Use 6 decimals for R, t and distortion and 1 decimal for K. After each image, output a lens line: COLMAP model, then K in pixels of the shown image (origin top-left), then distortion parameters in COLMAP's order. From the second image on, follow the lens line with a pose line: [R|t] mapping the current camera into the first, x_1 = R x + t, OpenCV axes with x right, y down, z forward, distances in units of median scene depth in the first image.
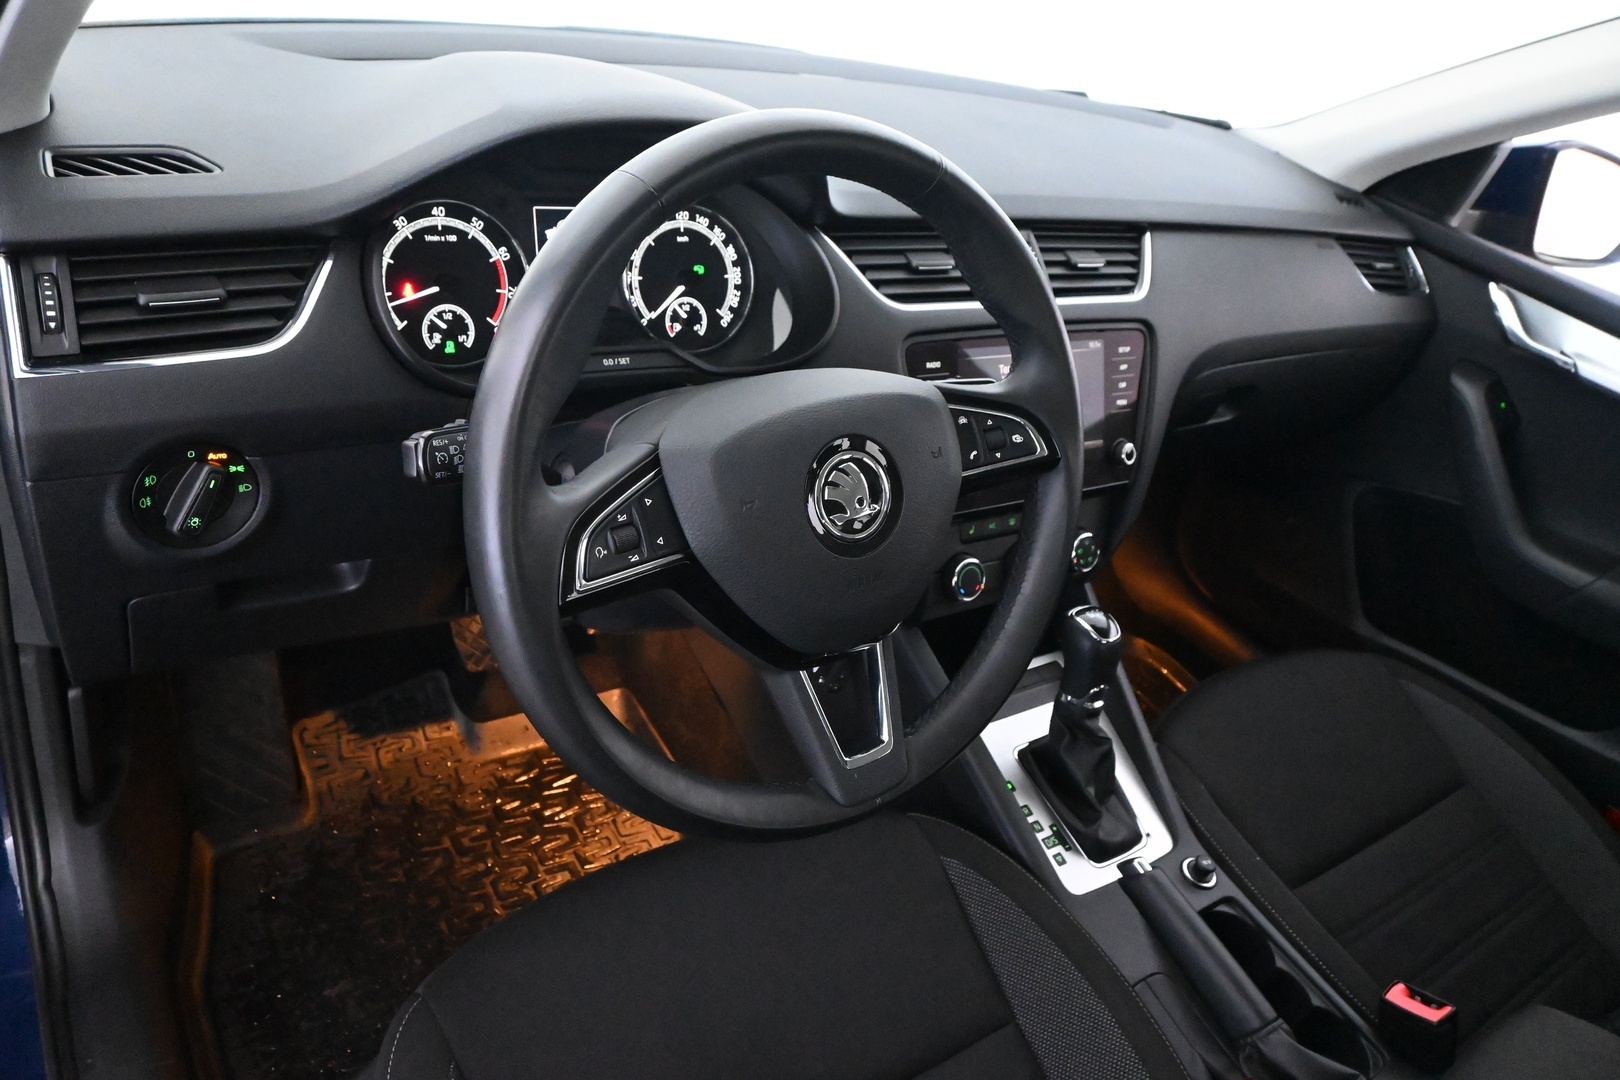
lens RADIAL K [[1074.3, 0, 844.7], [0, 1074.3, 545.1], [0, 0, 1]] dist [-0.049665, -0.004894]
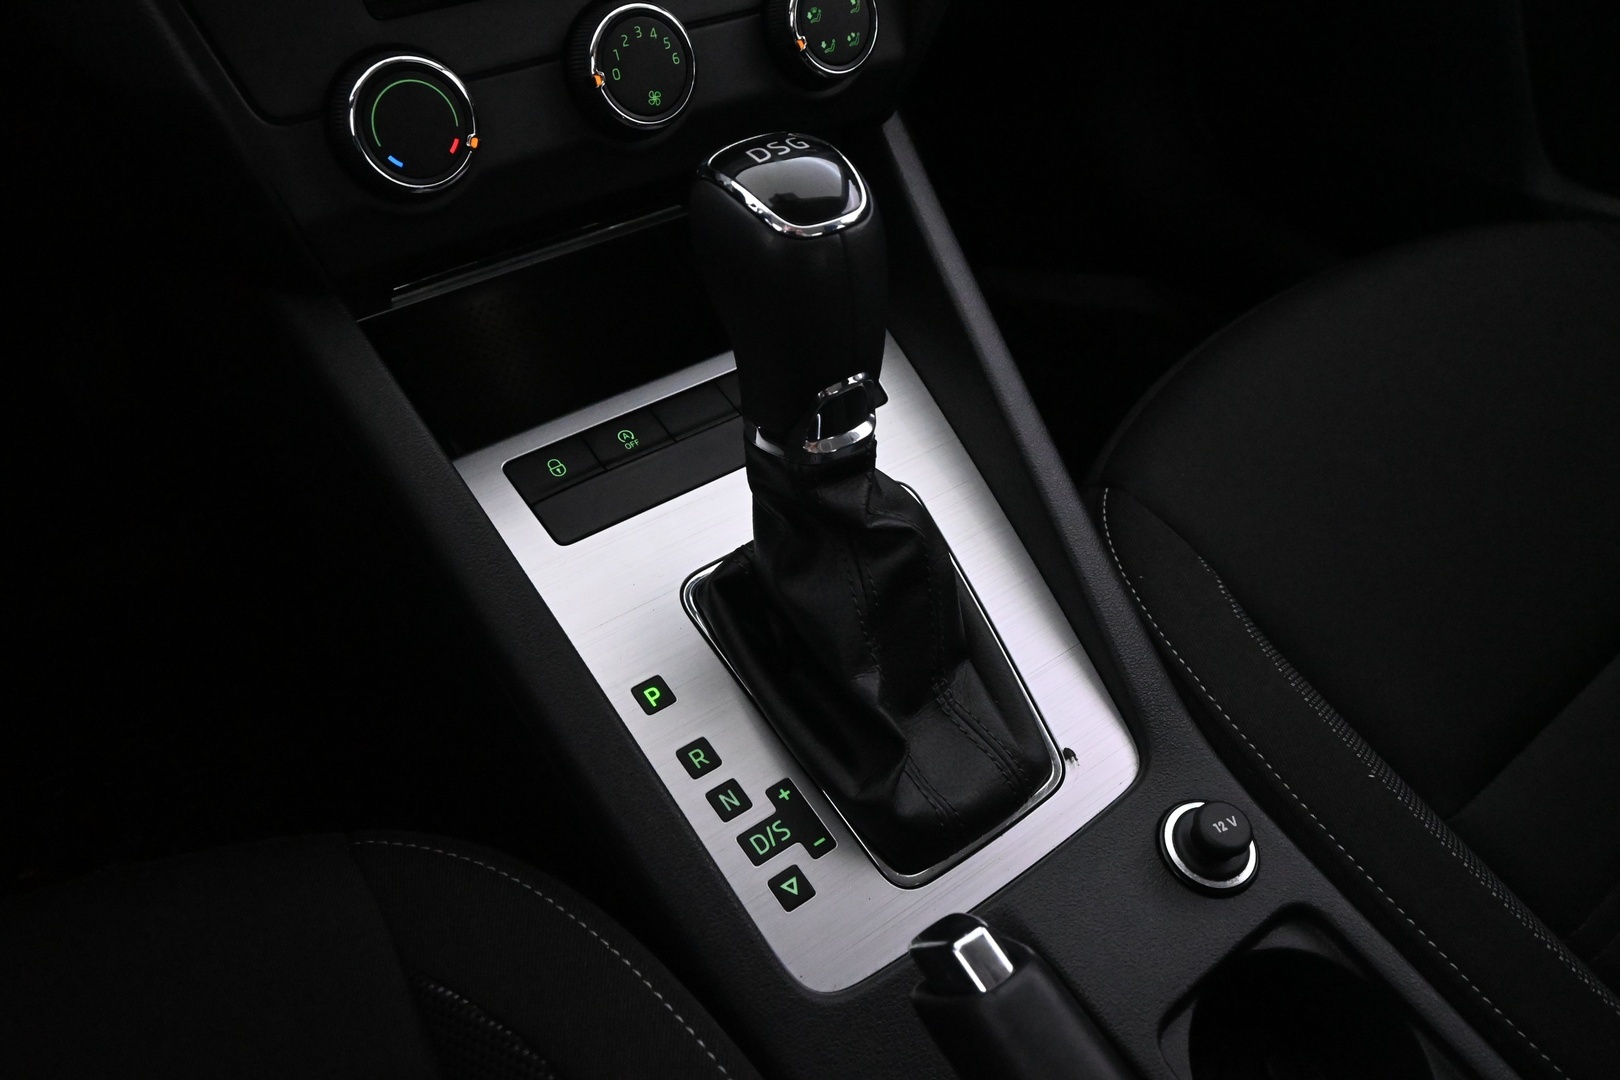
lens RADIAL K [[1074.3, 0, 844.7], [0, 1074.3, 545.1], [0, 0, 1]] dist [-0.049665, -0.004894]
pose [[0.981420, -0.150405, -0.119138, 0.139292], [0.176234, 0.952143, 0.249732, 0.049979], [0.075875, -0.266088, 0.960958, 0.345163]]
